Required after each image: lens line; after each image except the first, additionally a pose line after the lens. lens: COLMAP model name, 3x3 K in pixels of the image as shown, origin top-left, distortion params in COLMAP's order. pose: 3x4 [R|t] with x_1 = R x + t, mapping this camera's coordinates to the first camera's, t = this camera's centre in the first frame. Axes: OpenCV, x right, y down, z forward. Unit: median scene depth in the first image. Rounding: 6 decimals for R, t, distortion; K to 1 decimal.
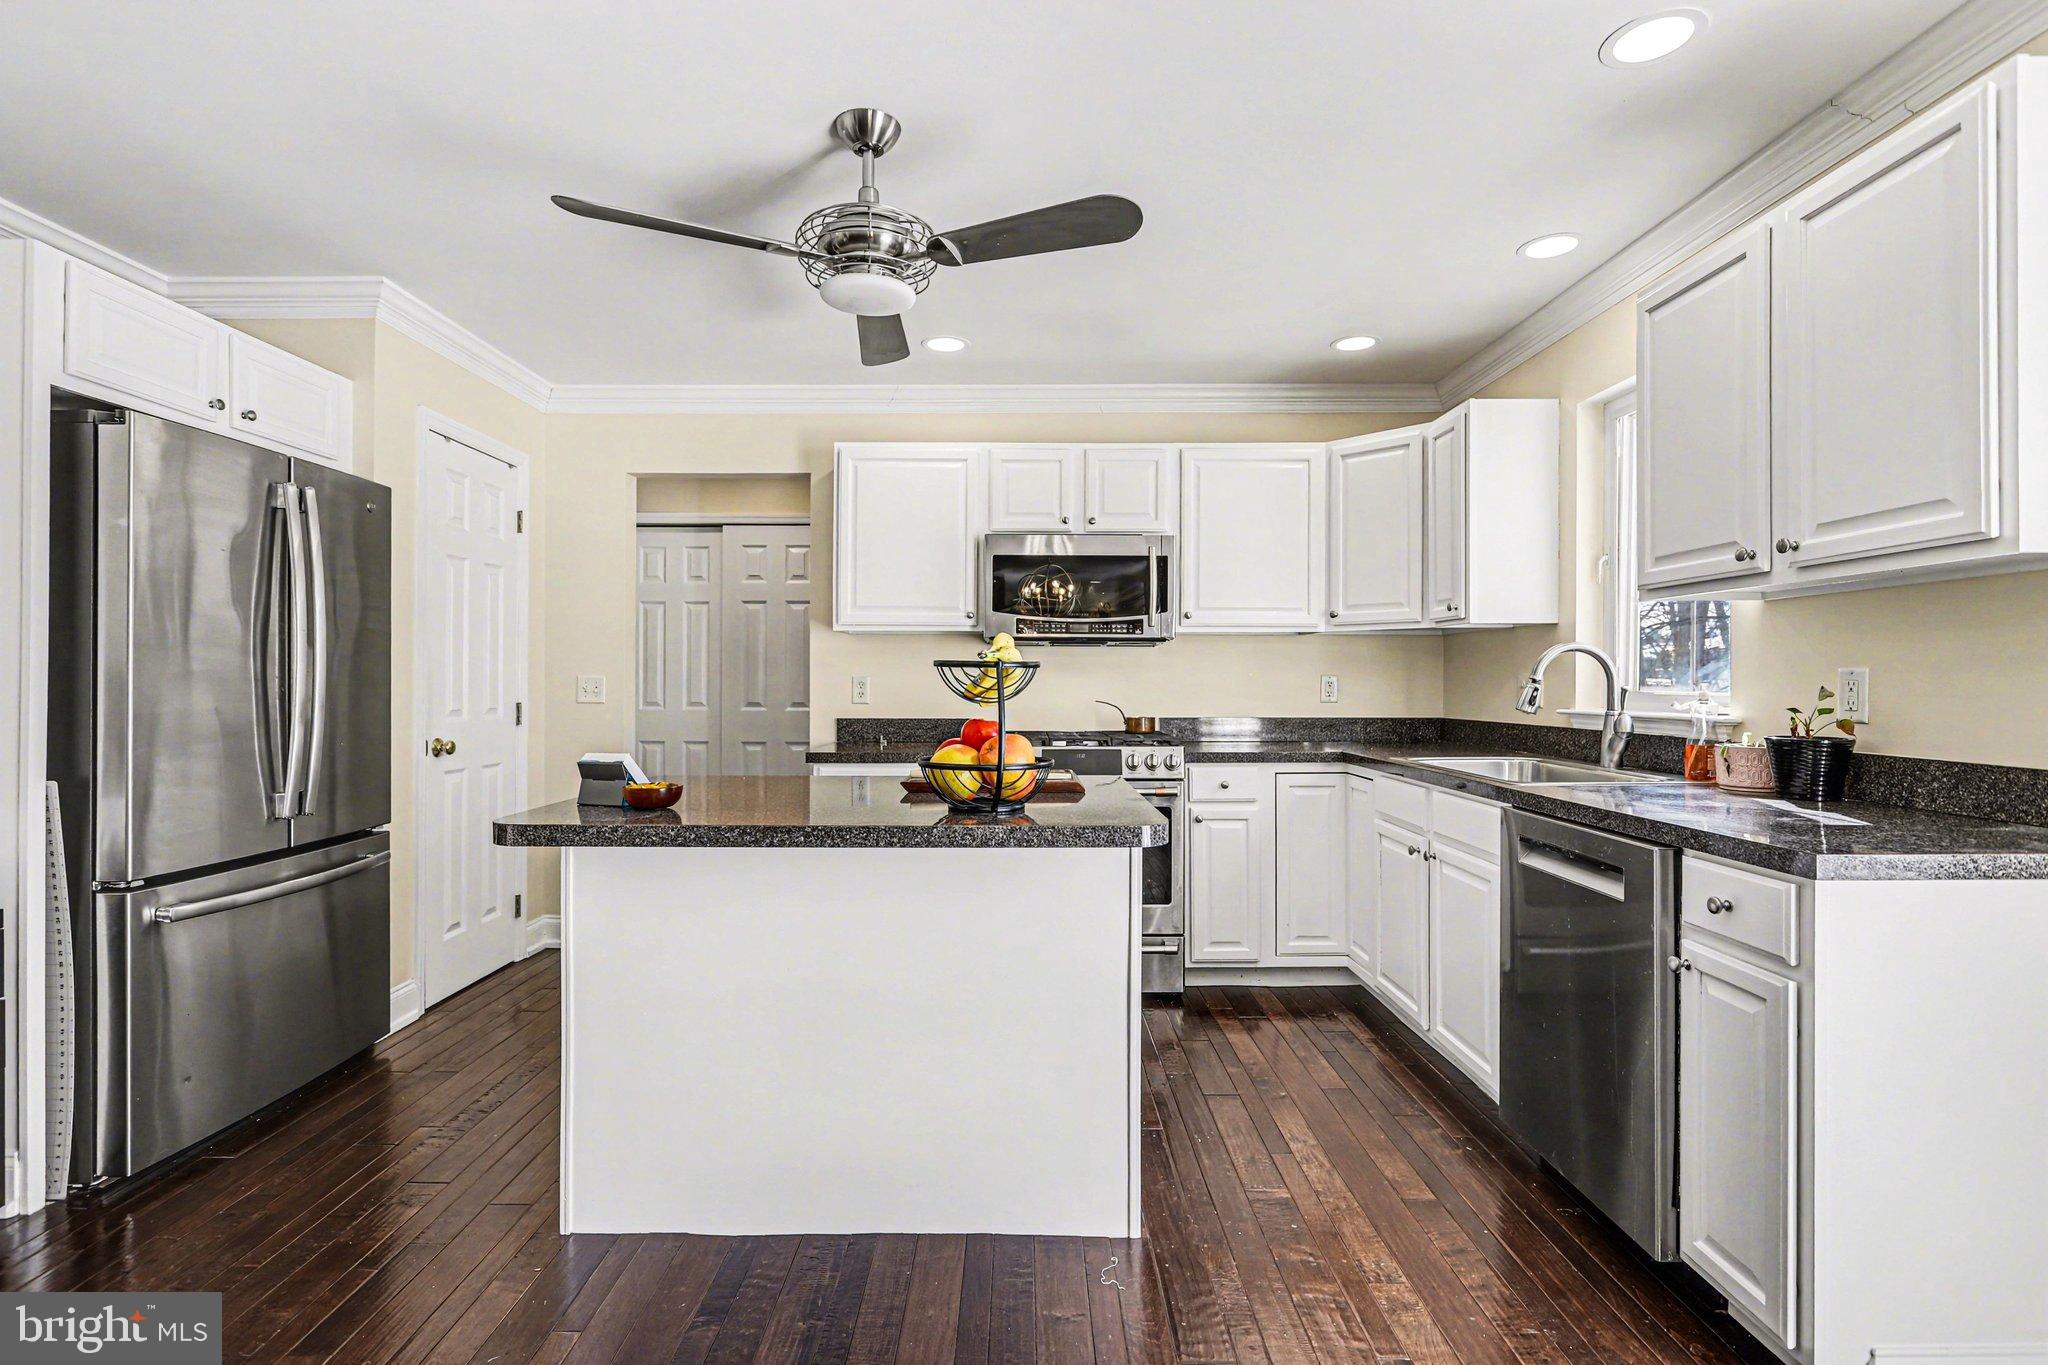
lens RADIAL K [[973.6, 0, 1016.6], [0, 973.6, 682.4], [0, 0, 1]] dist [-0.003651, -0.000008]
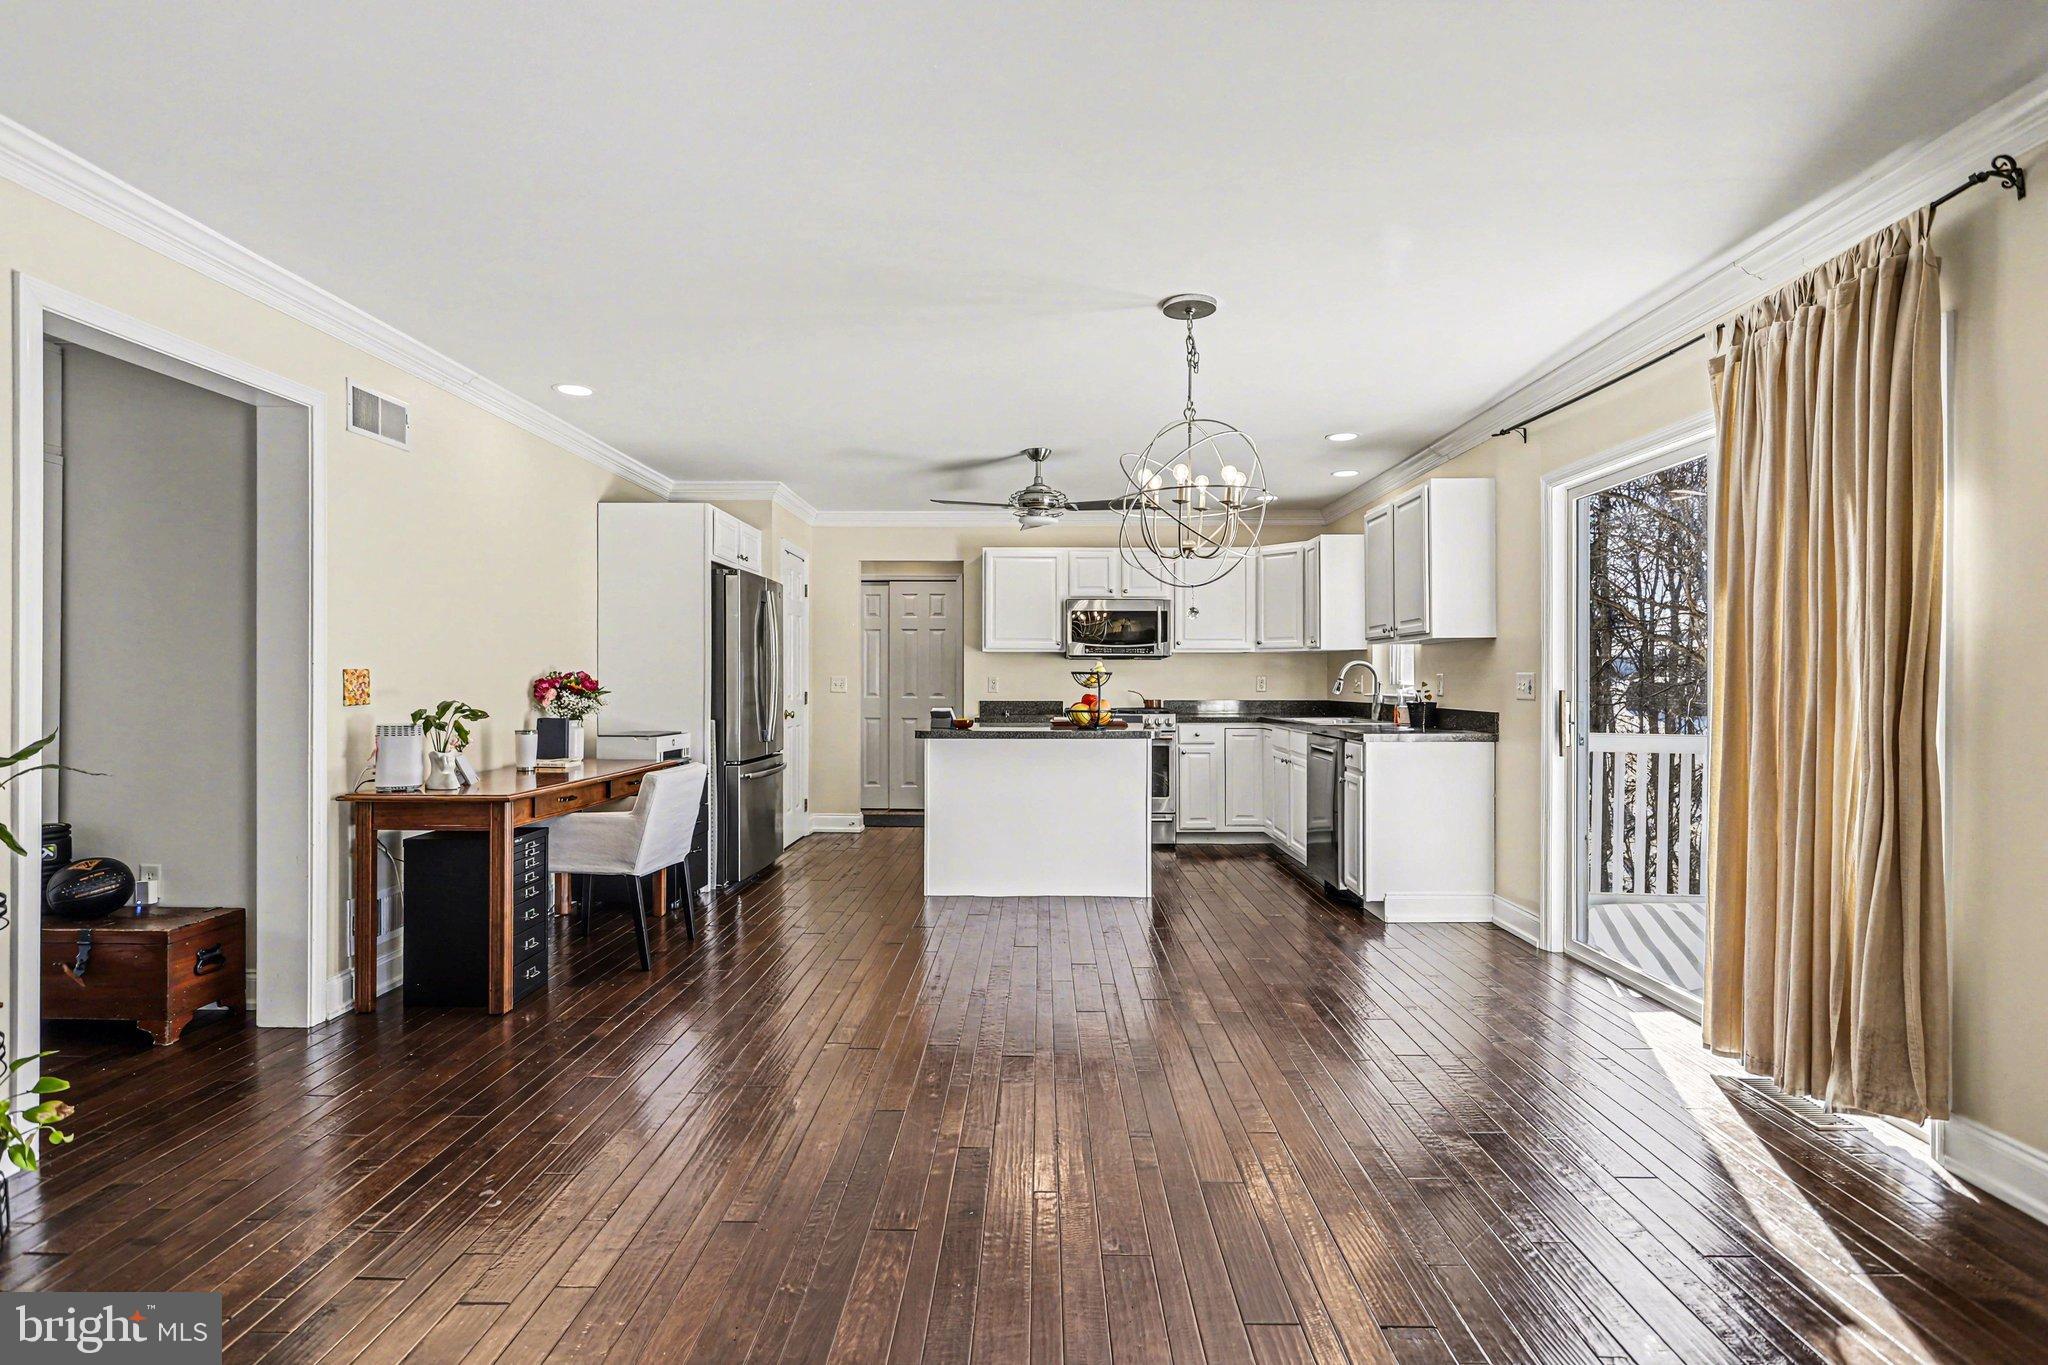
lens RADIAL K [[973.6, 0, 1016.6], [0, 973.6, 682.4], [0, 0, 1]] dist [-0.003651, -0.000008]
pose [[0.999839, -0.000854, -0.017944, -0.101568], [0.000877, 0.999999, 0.001253, 0.001719], [0.017943, -0.001269, 0.999838, -0.887240]]
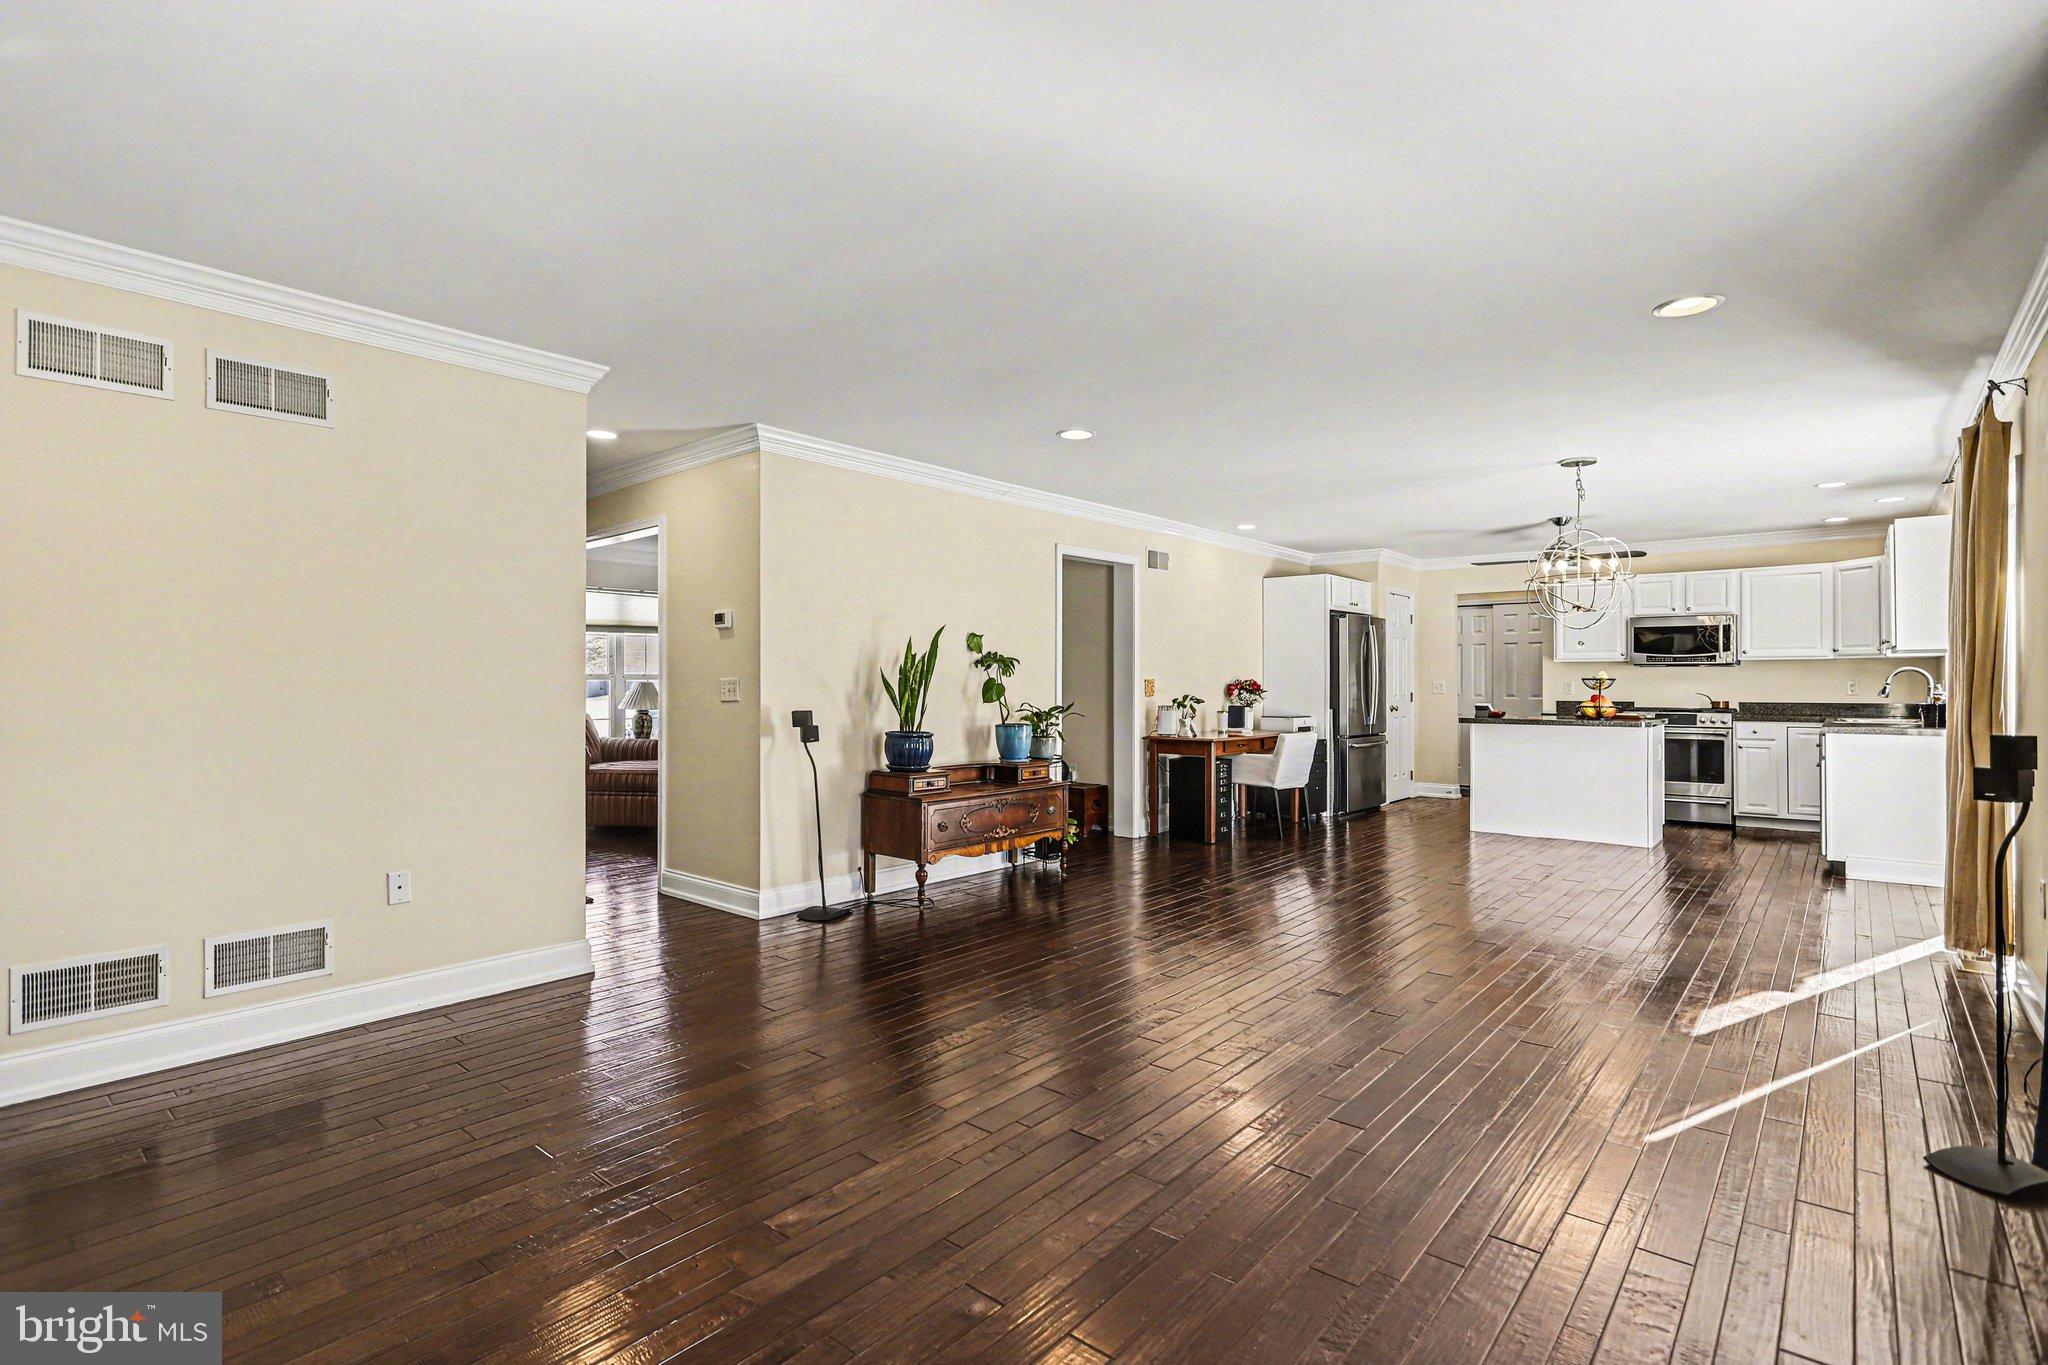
lens RADIAL K [[973.6, 0, 1016.6], [0, 973.6, 682.4], [0, 0, 1]] dist [-0.003651, -0.000008]
pose [[0.761966, -0.002407, -0.647612, 0.360755], [0.000099, 0.999994, -0.003601, 0.003413], [0.647617, 0.002680, 0.761962, -1.711030]]
